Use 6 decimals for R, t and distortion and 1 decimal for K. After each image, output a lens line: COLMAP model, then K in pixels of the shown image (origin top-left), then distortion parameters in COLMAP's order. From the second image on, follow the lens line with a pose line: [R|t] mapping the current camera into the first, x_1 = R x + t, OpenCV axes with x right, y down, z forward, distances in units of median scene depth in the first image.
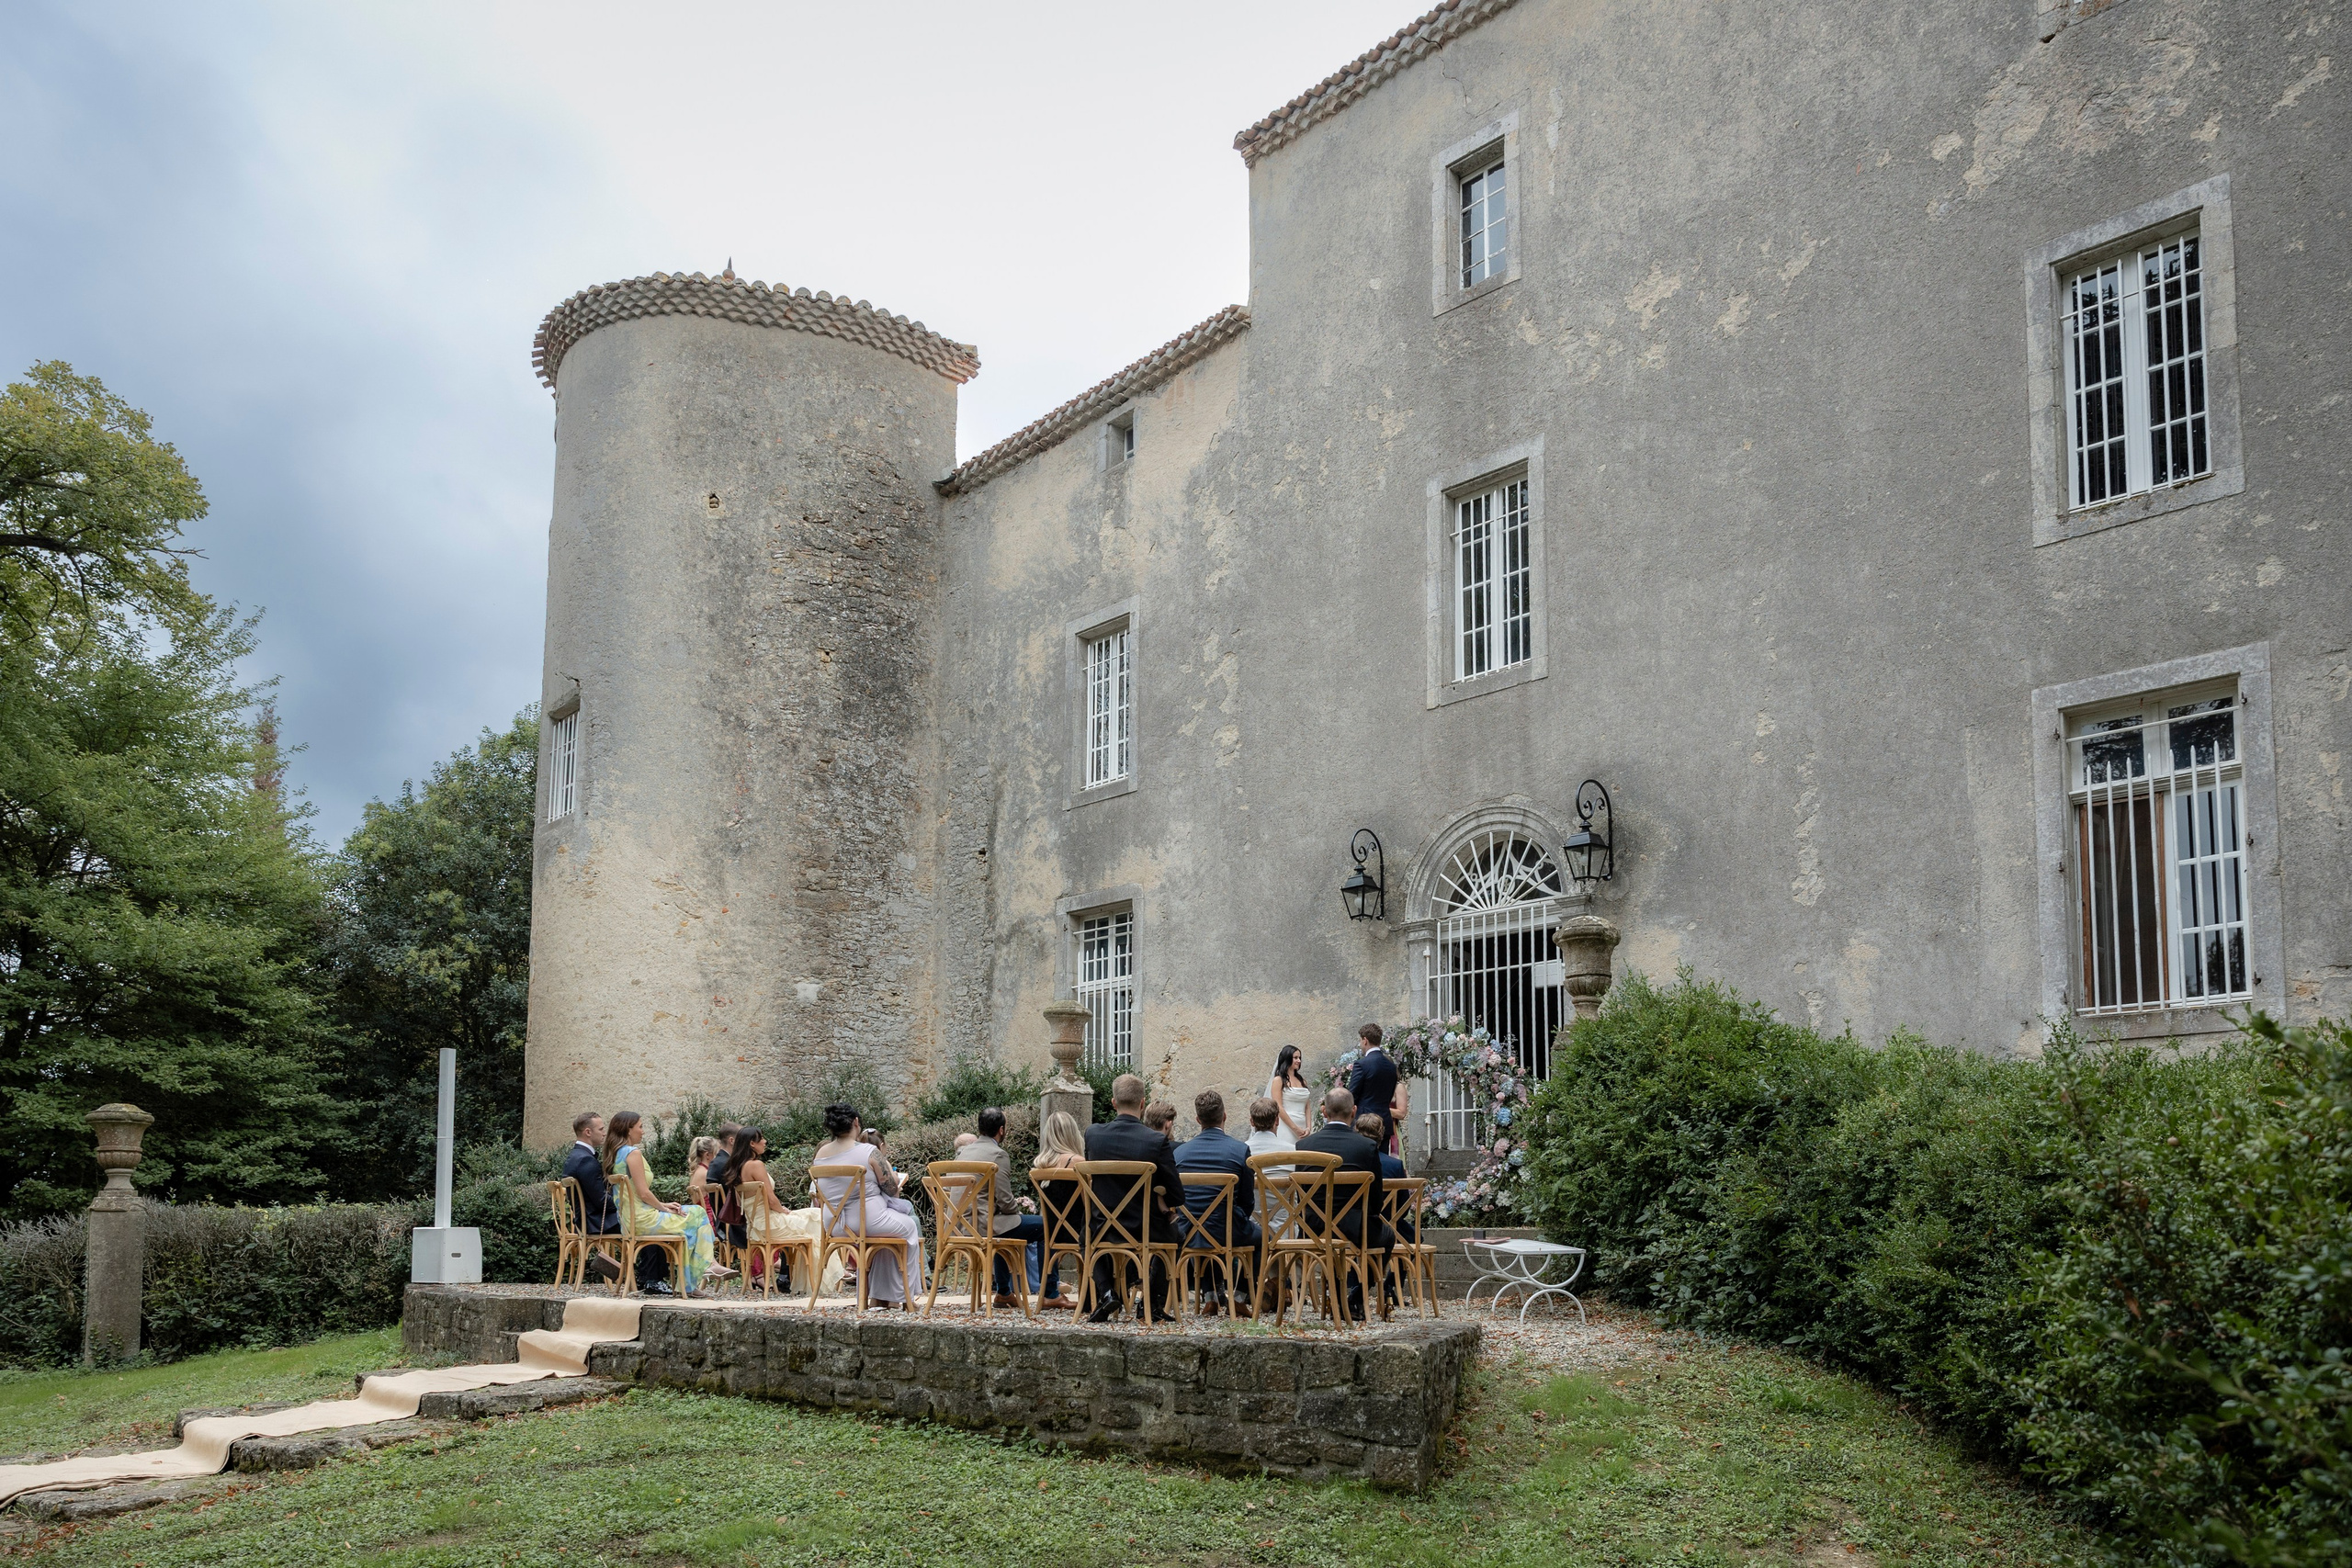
lens RADIAL K [[1675.1, 0, 1202.7], [0, 1675.1, 1118.4], [0, 0, 1]] dist [0.009142, -0.000996]
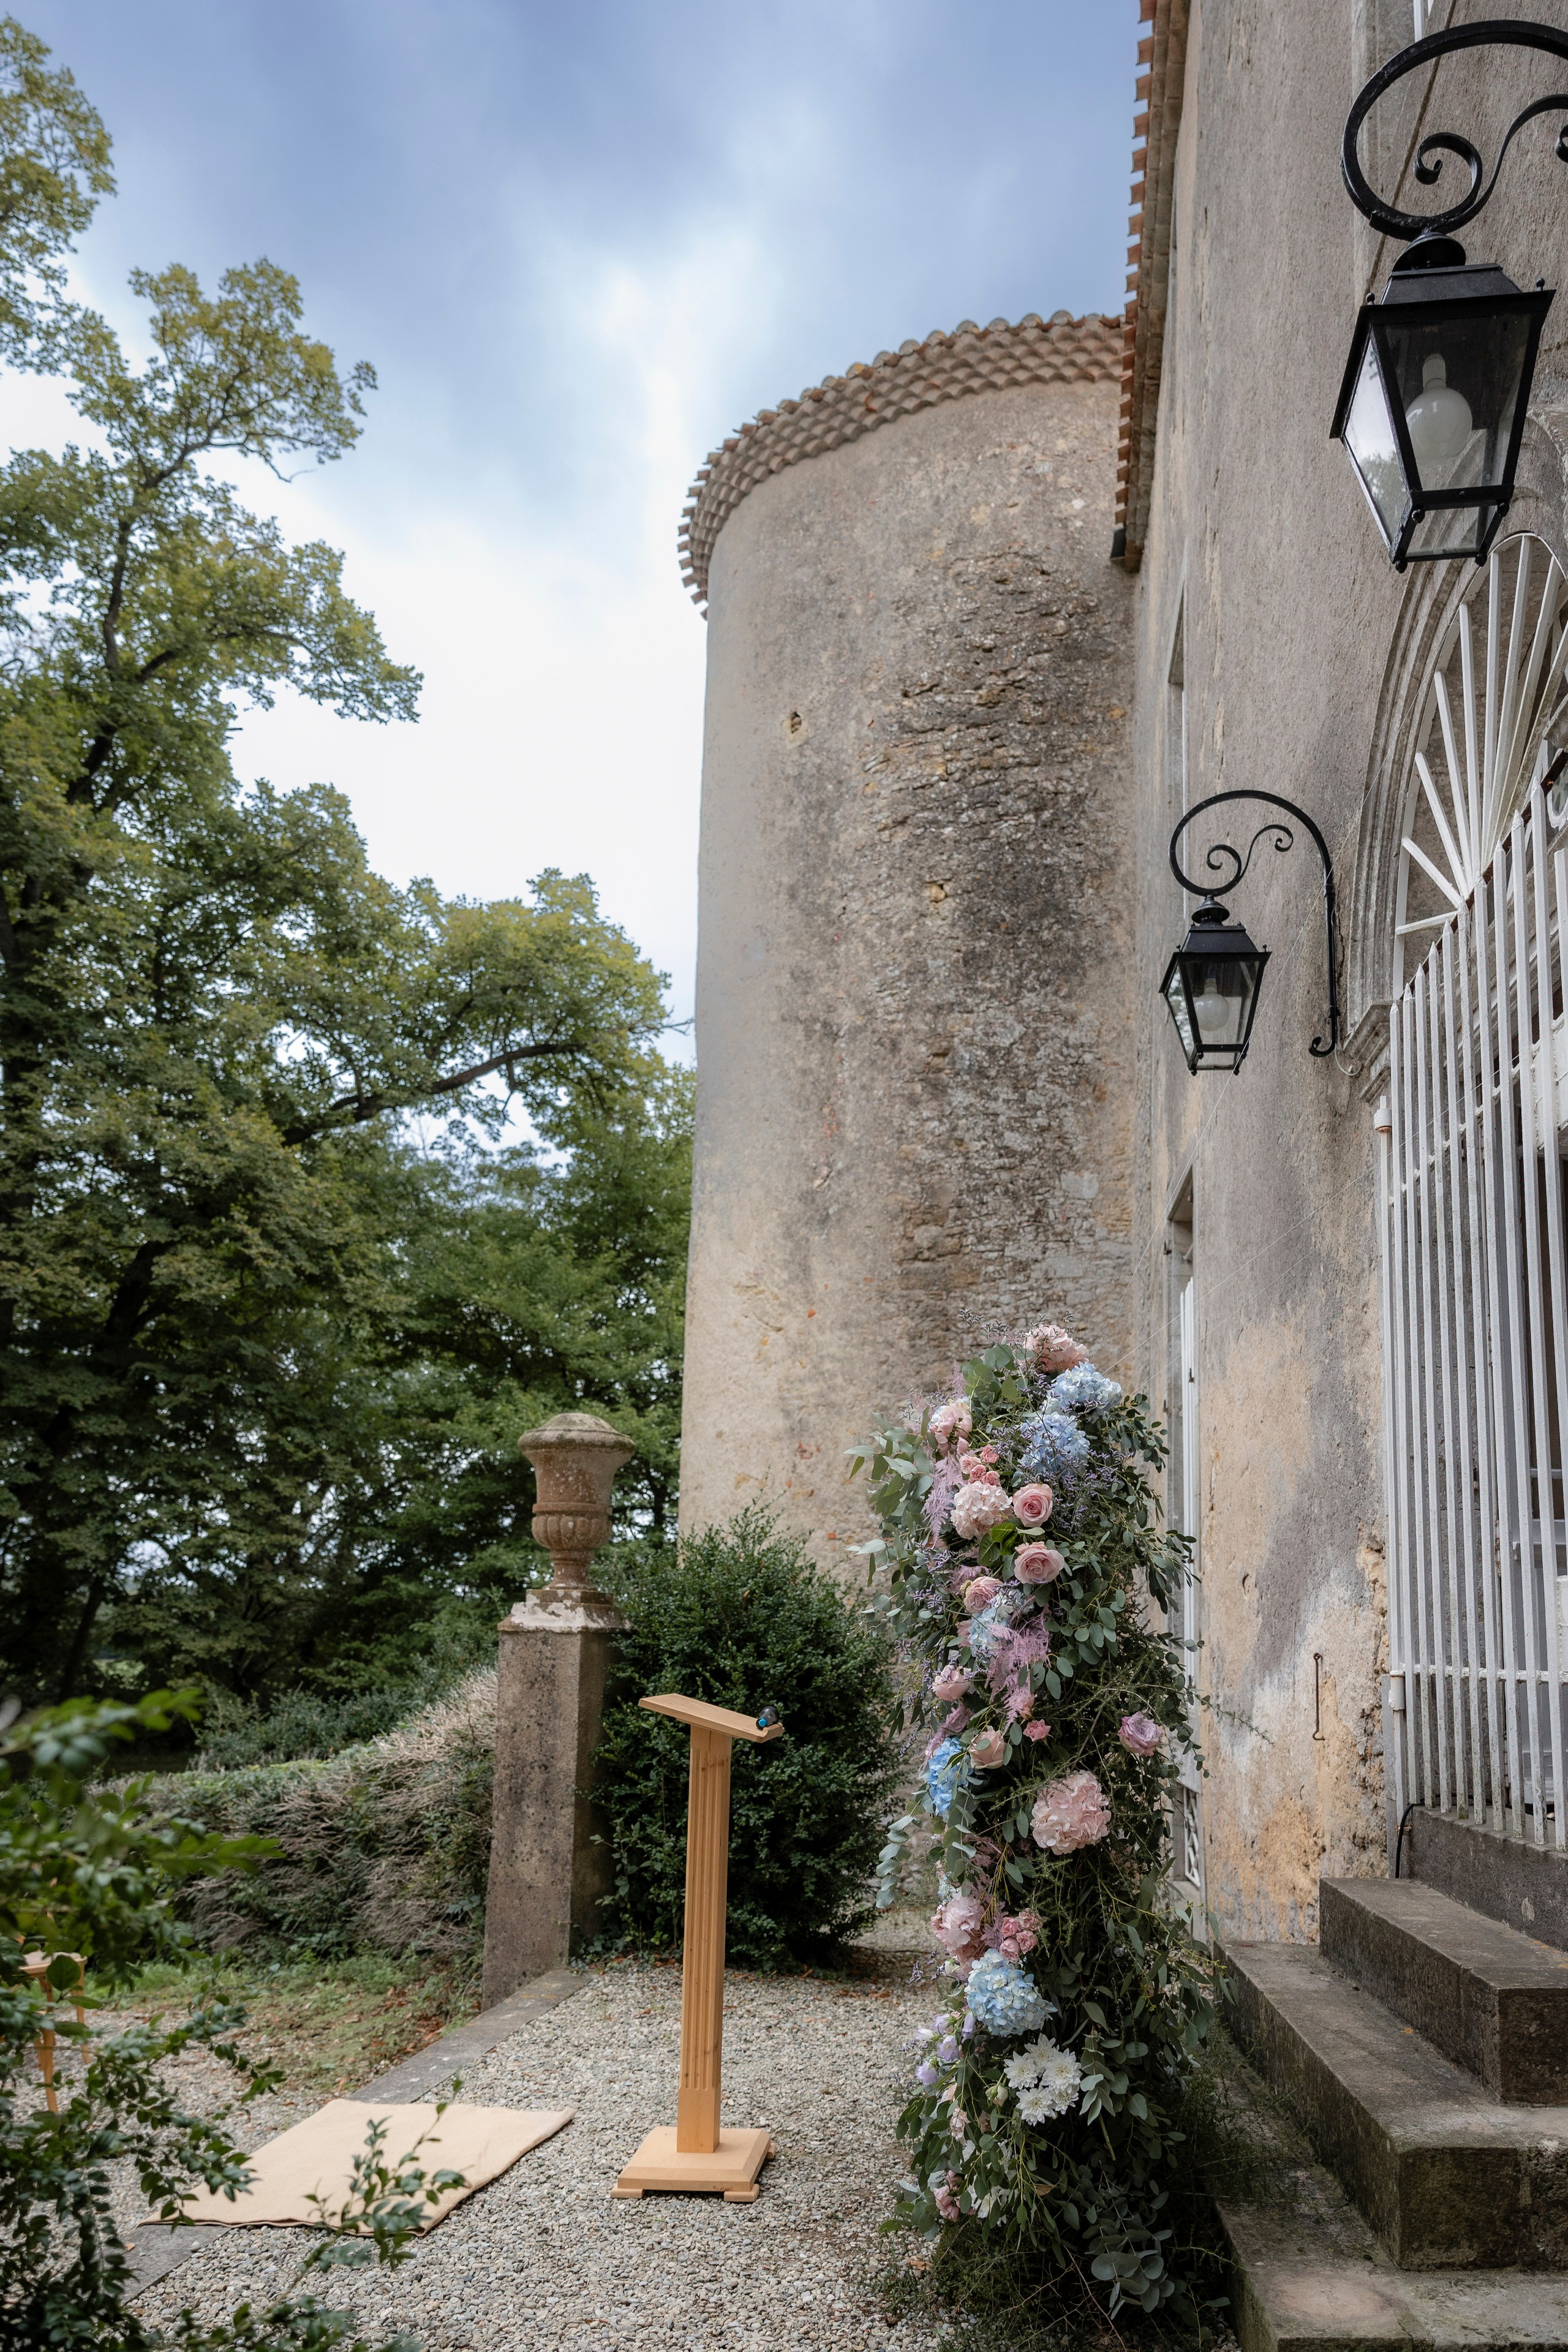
lens RADIAL K [[1675.2, 0, 869.2], [0, 1675.2, 1483.2], [0, 0, 1]] dist [0.009142, -0.000996]
pose [[0.689830, -0.076765, -0.719890, 0.244467], [0.048547, 0.997029, -0.059798, -0.019999], [0.722342, 0.006302, 0.691507, 0.676781]]
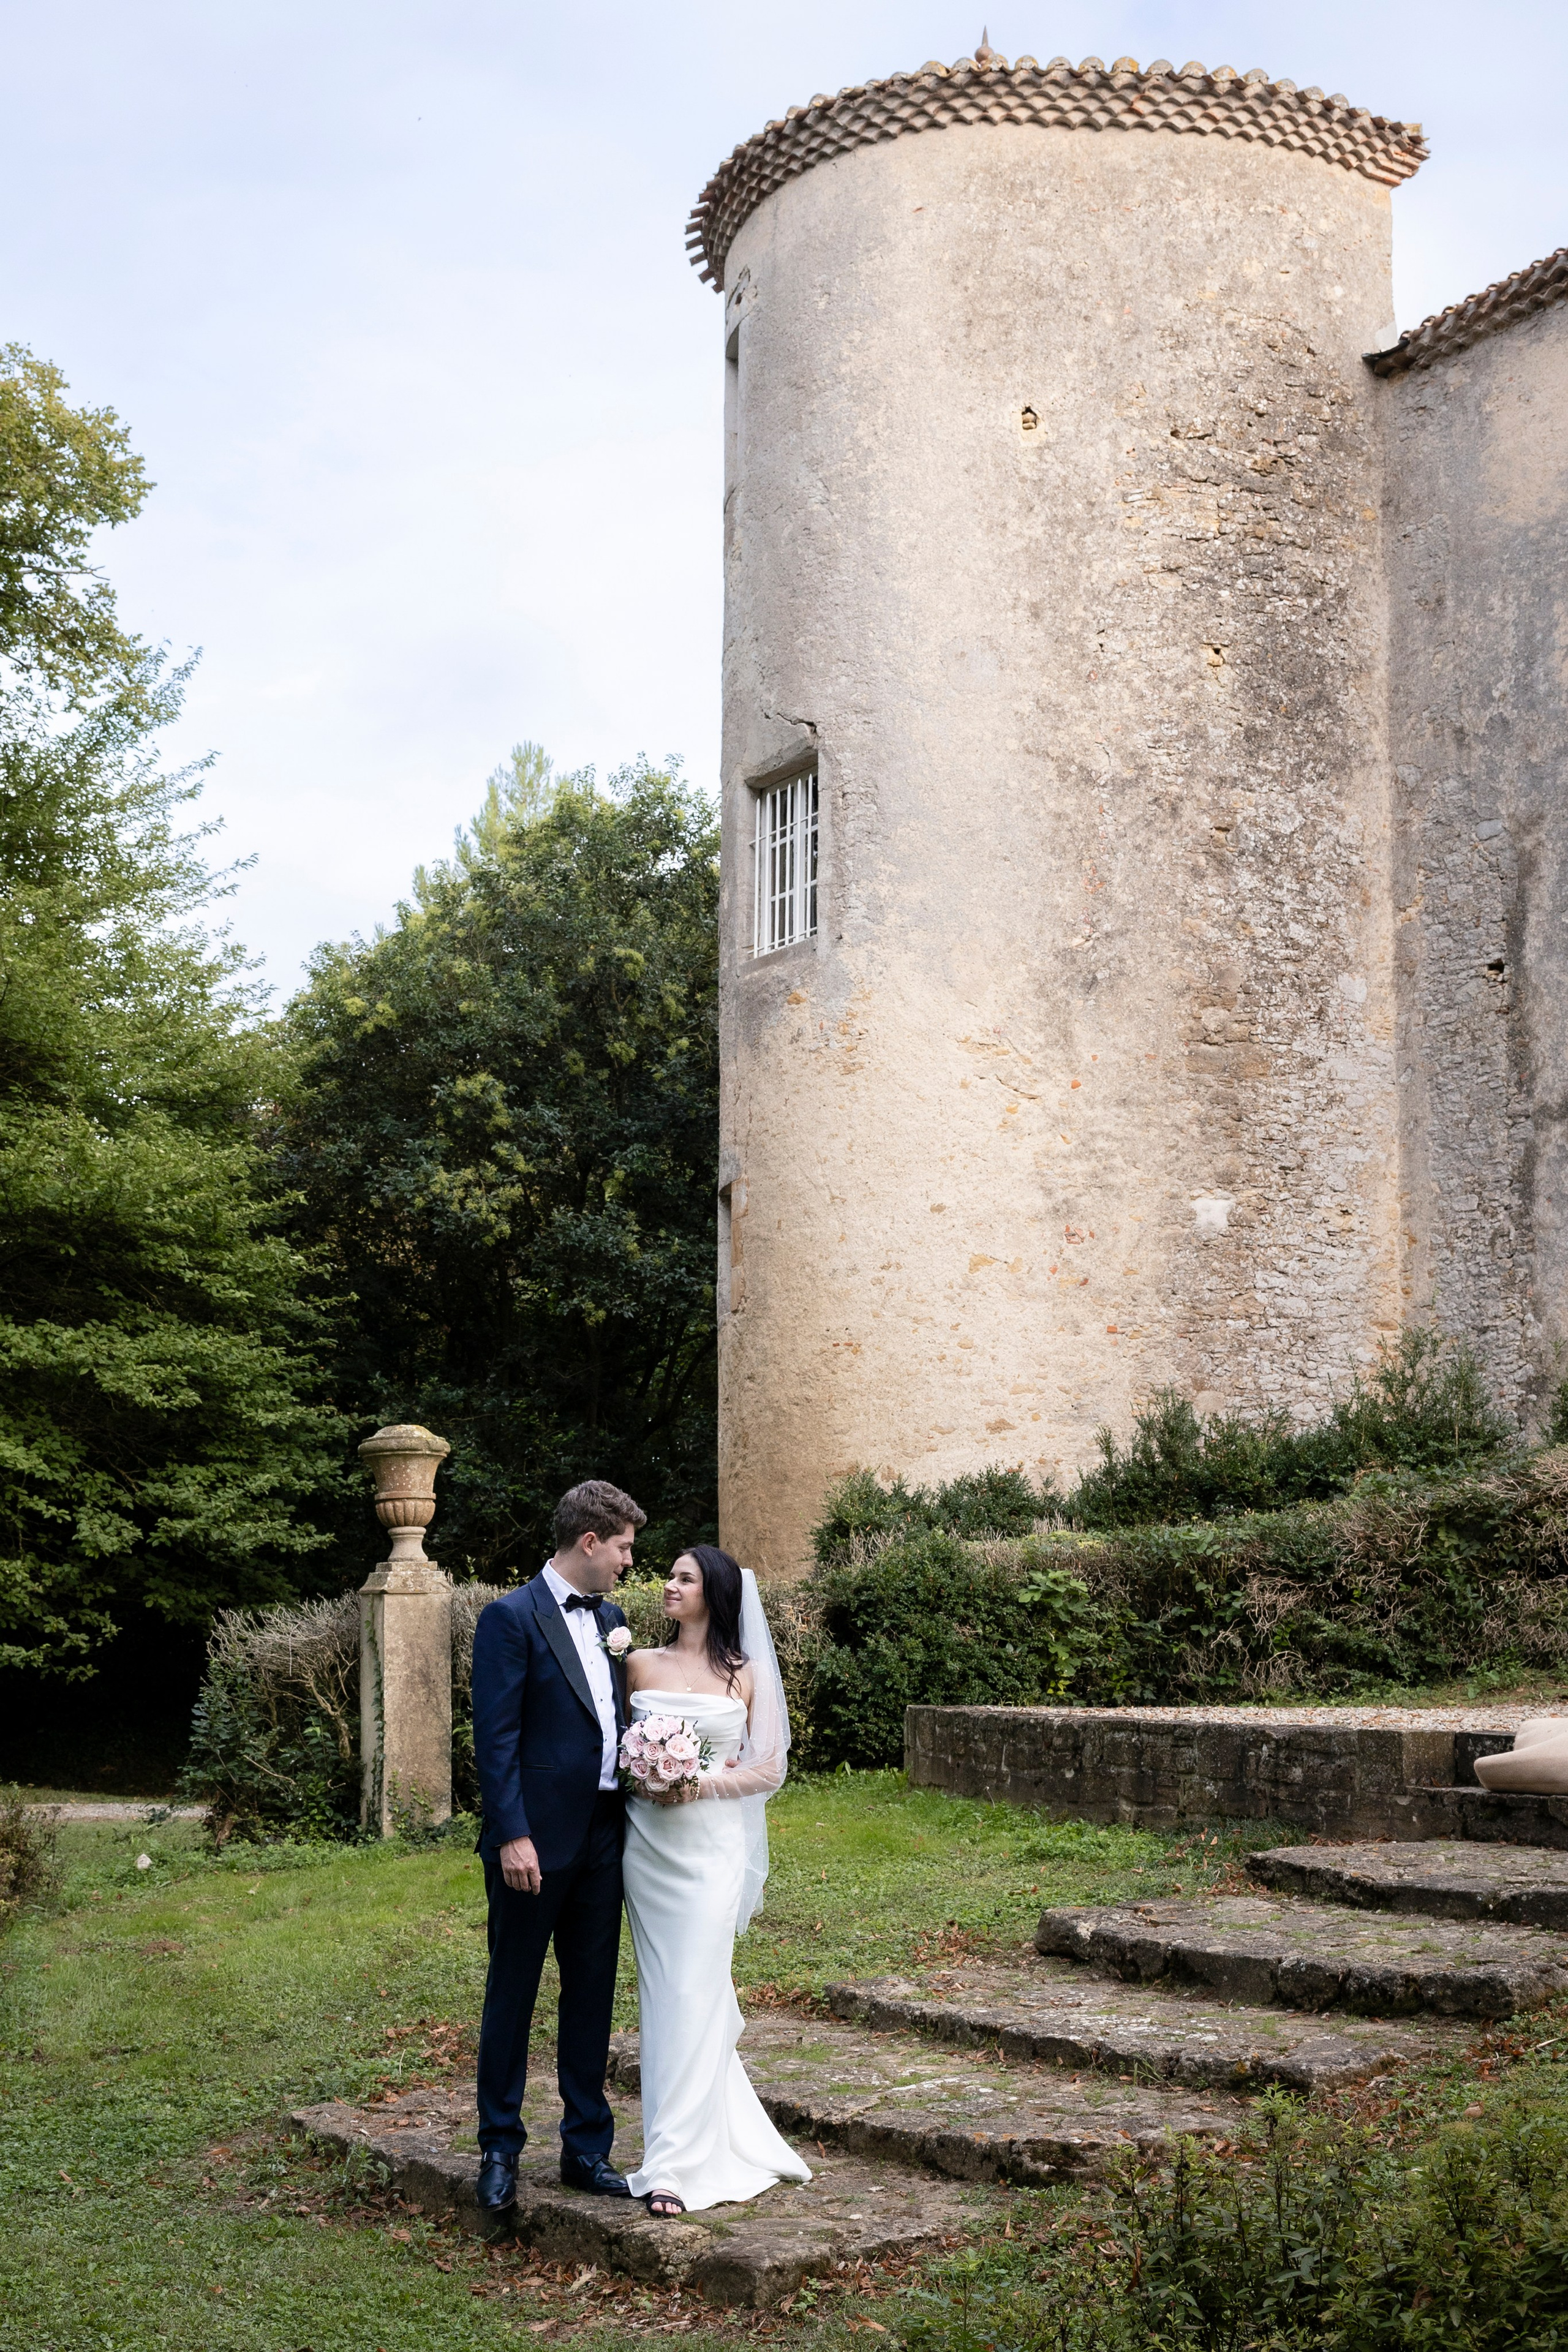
lens RADIAL K [[2894.9, 0, 673.6], [0, 2894.9, 1318.0], [0, 0, 1]] dist [-0.003443, 0.000000]
pose [[0.980397, -0.030671, -0.194630, -0.274190], [0.023916, 0.999030, -0.036968, -0.005969], [0.195576, 0.031588, 0.980180, -0.058971]]
